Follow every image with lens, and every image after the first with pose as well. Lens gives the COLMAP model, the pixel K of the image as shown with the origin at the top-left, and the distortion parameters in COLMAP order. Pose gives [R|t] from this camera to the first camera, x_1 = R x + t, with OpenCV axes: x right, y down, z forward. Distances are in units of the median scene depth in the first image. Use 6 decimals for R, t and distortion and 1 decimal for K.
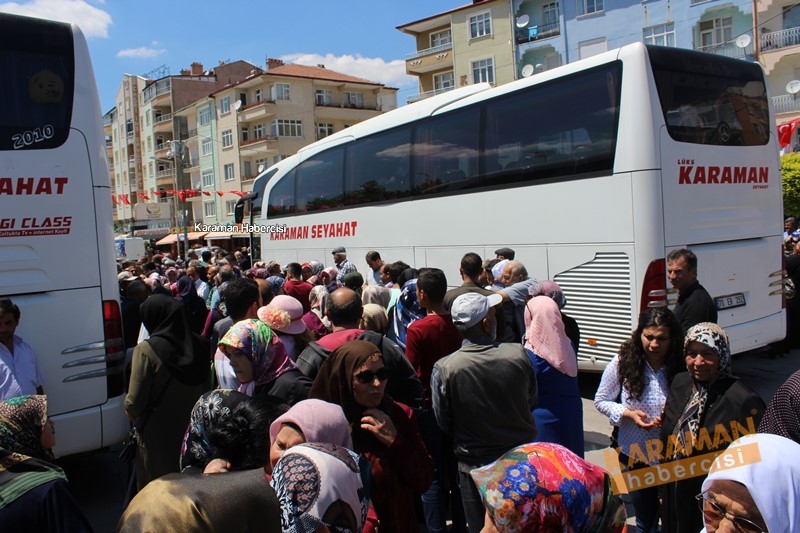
lens RADIAL K [[780.1, 0, 400.0], [0, 780.1, 266.5], [0, 0, 1]] dist [-0.177766, 0.269904]
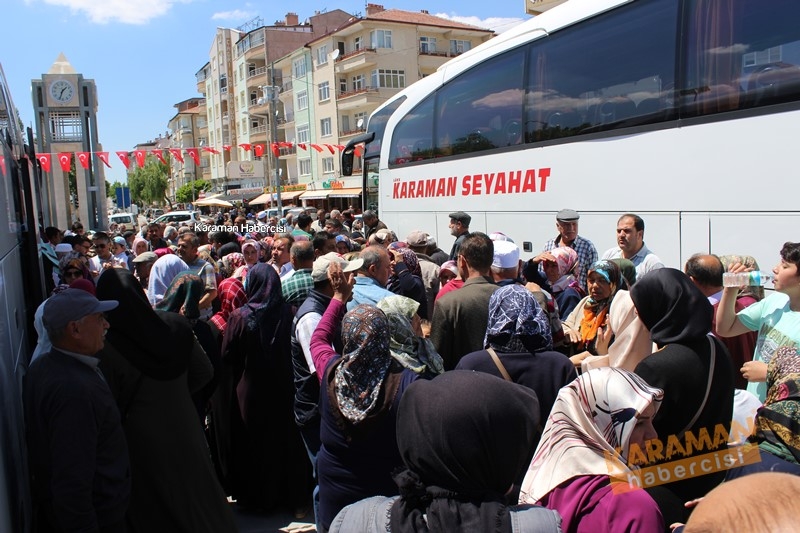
lens RADIAL K [[761.4, 0, 382.0], [0, 761.4, 268.0], [0, 0, 1]] dist [-0.175422, 0.260850]
pose [[0.990339, 0.018968, -0.137364, -0.025843], [-0.011680, 0.998491, 0.053667, -0.002419], [0.138175, -0.051544, 0.989066, 0.098396]]
